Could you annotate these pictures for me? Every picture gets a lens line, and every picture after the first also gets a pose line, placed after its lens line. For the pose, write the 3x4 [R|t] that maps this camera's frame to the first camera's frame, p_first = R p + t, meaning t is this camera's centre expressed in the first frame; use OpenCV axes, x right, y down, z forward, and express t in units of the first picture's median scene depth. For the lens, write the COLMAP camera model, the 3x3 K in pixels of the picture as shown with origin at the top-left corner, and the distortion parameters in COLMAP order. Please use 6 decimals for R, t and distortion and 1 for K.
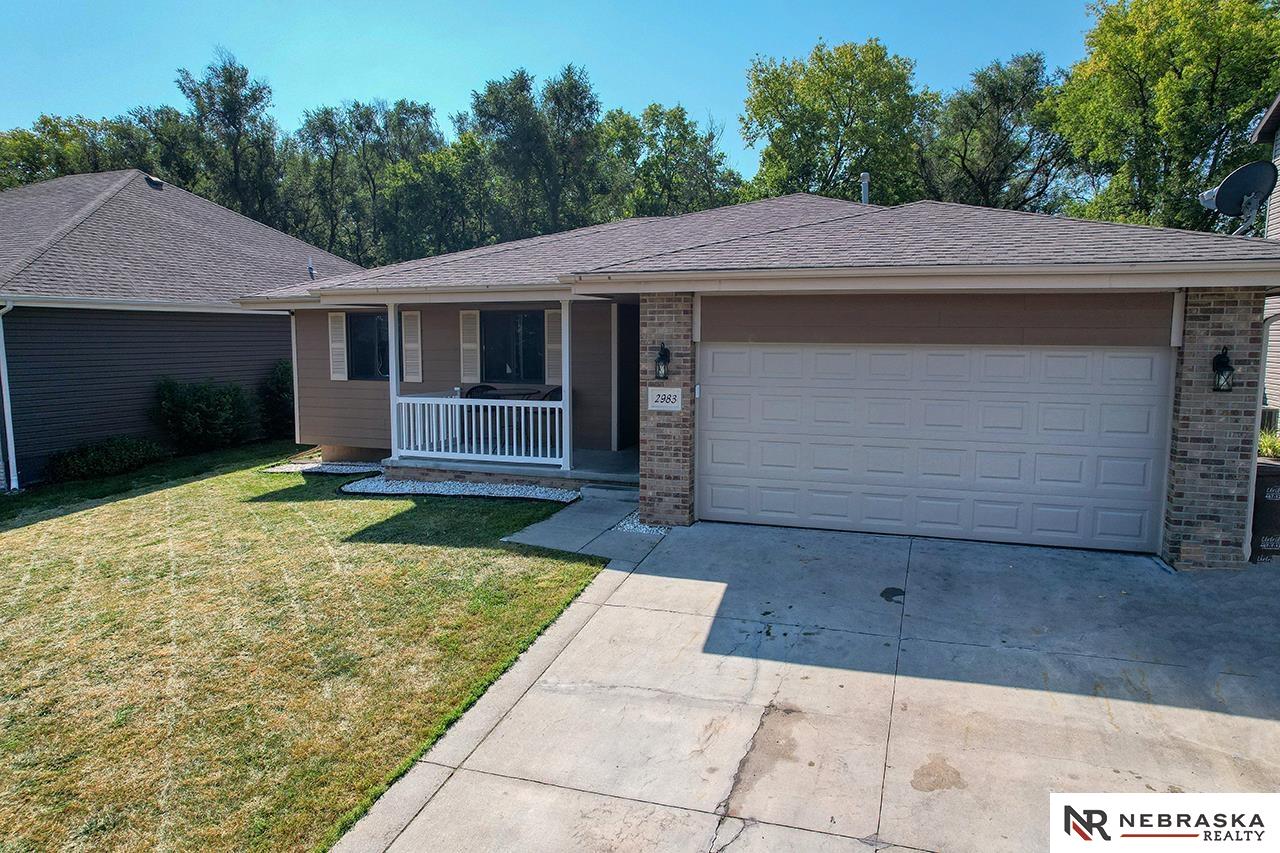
lens RADIAL K [[814.9, 0, 645.2], [0, 814.9, 432.1], [0, 0, 1]] dist [-0.076824, 0.065707]
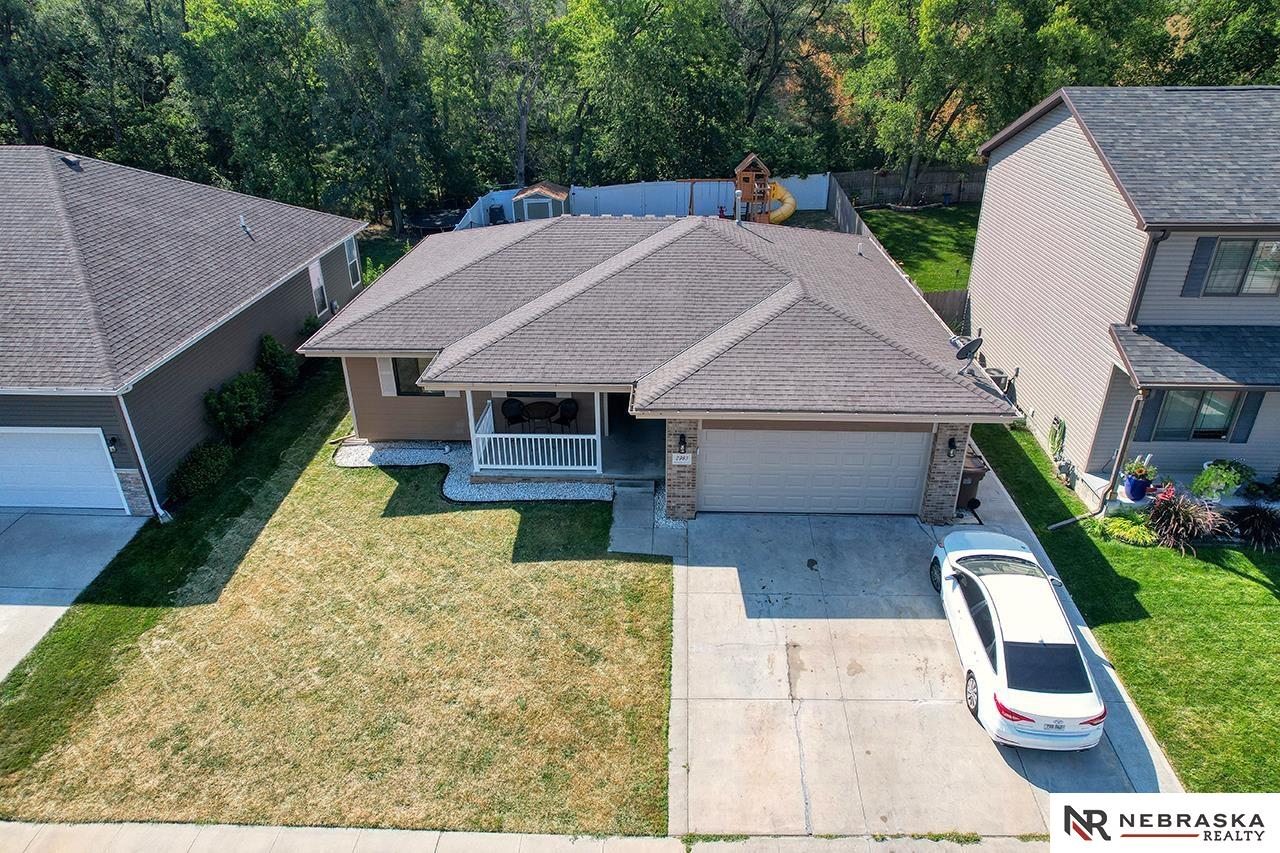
lens RADIAL K [[814.9, 0, 642.4], [0, 814.9, 425.0], [0, 0, 1]] dist [-0.076824, 0.065707]
pose [[0.956414, -0.138225, 0.257228, -0.521542], [0.042043, 0.936877, 0.347121, -0.752531], [-0.288972, -0.321177, 0.901854, -0.588747]]
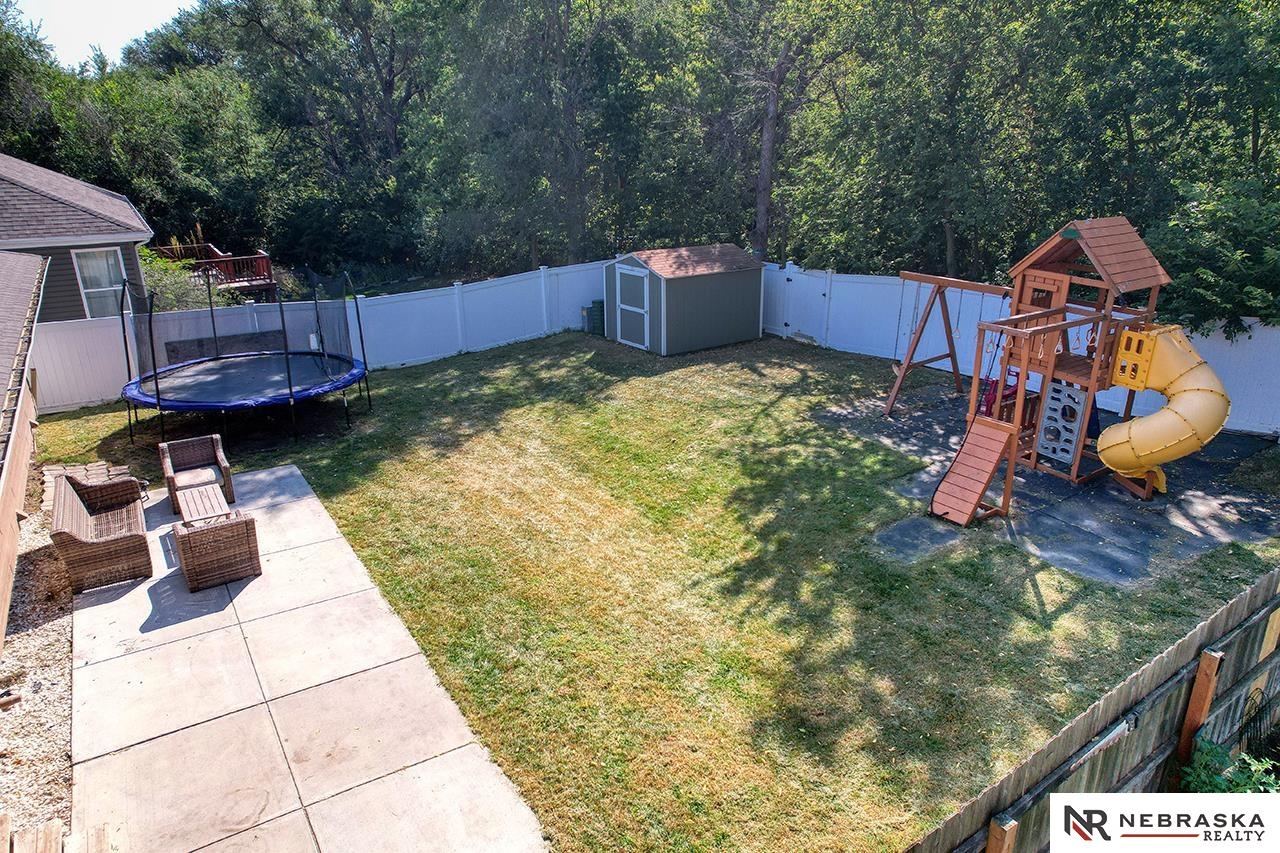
lens RADIAL K [[814.9, 0, 641.3], [0, 814.9, 419.2], [0, 0, 1]] dist [-0.076824, 0.065707]
pose [[0.794792, 0.194770, -0.574778, 1.513371], [-0.062822, 0.968417, 0.241290, -0.541353], [0.603621, -0.155667, 0.781927, 2.119563]]
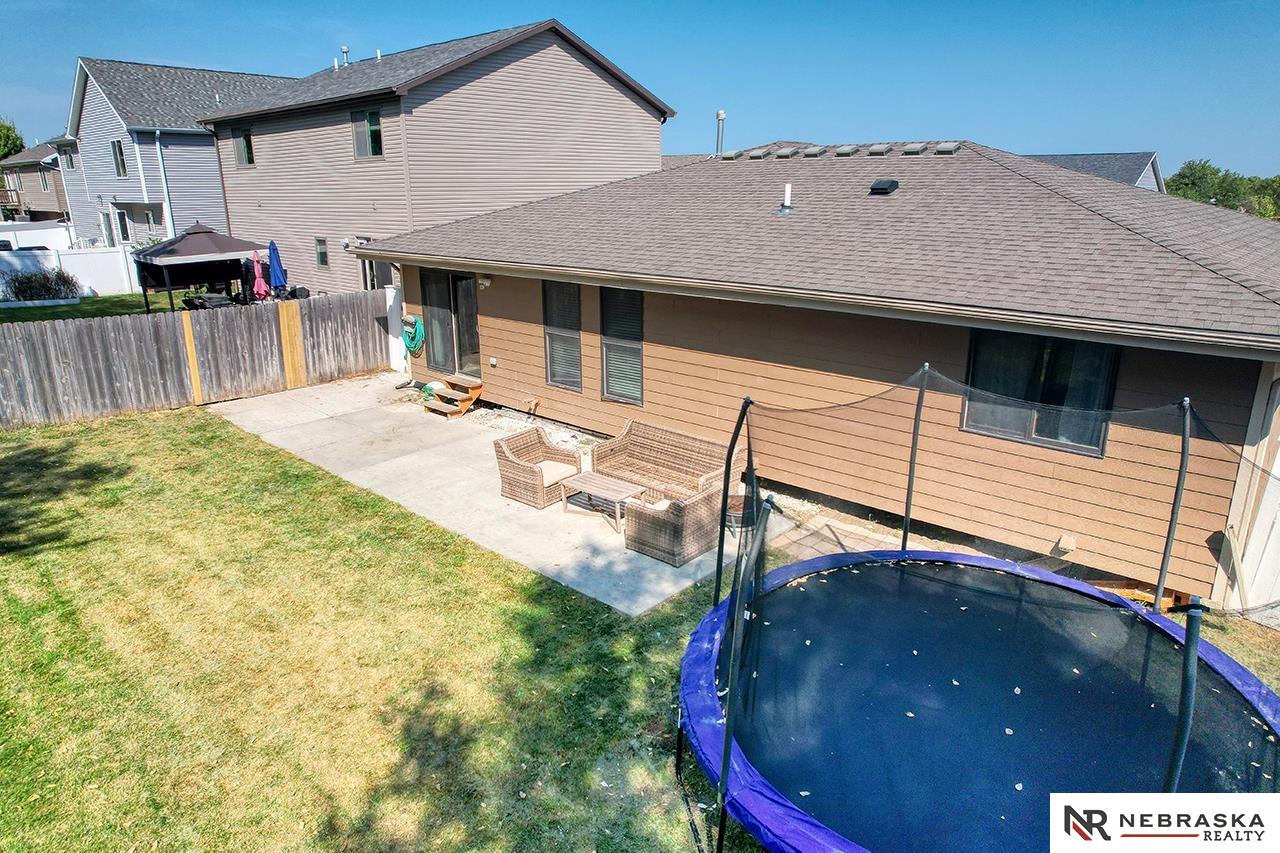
lens RADIAL K [[814.9, 0, 643.1], [0, 814.9, 431.4], [0, 0, 1]] dist [-0.076824, 0.065707]
pose [[-0.916241, -0.119899, 0.382266, -0.074427], [0.044504, 0.917801, 0.394539, -0.607093], [-0.398149, 0.378505, -0.835590, 3.502563]]
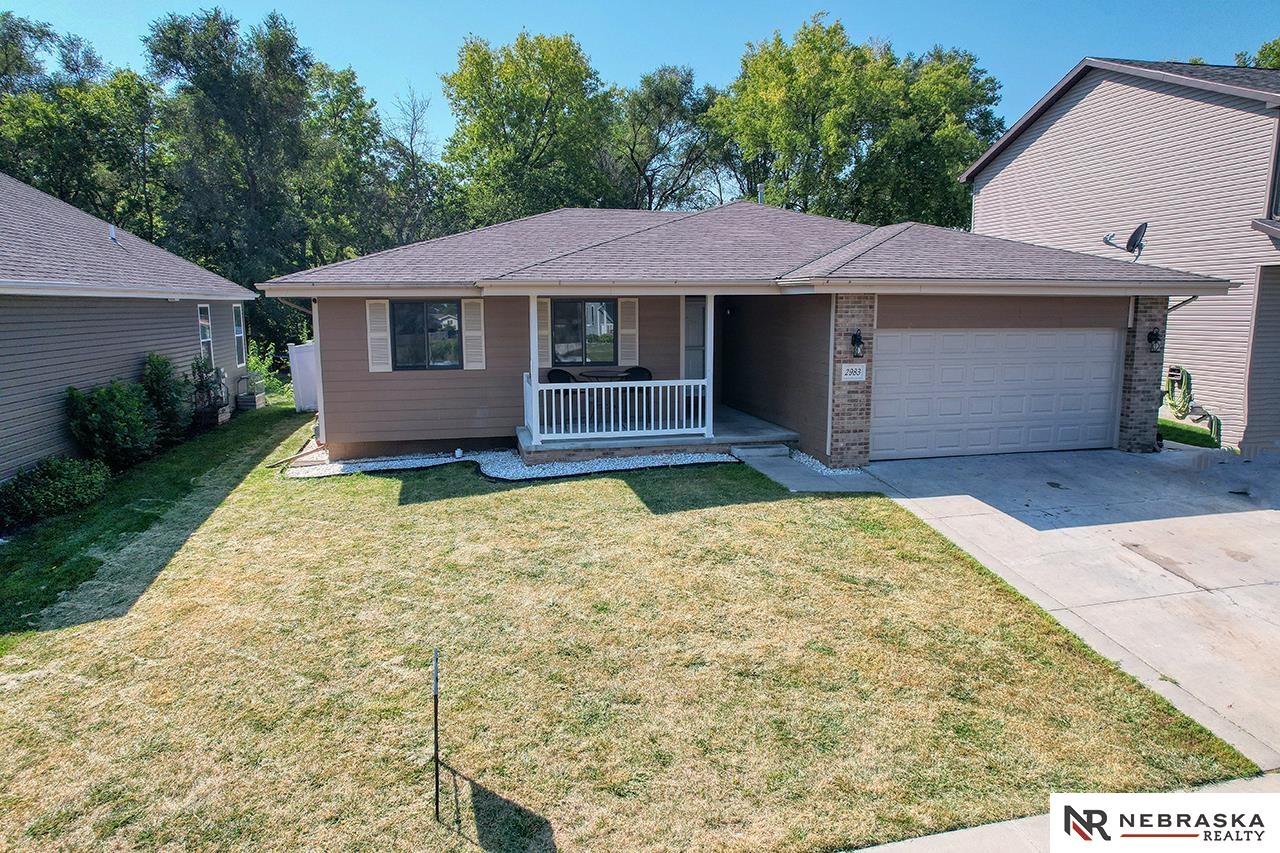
lens RADIAL K [[814.9, 0, 641.8], [0, 814.9, 429.6], [0, 0, 1]] dist [-0.076824, 0.065707]
pose [[0.849020, -0.087025, 0.521144, -0.979328], [0.067893, 0.996135, 0.055734, -0.045425], [-0.523980, -0.011937, 0.851647, 0.054130]]
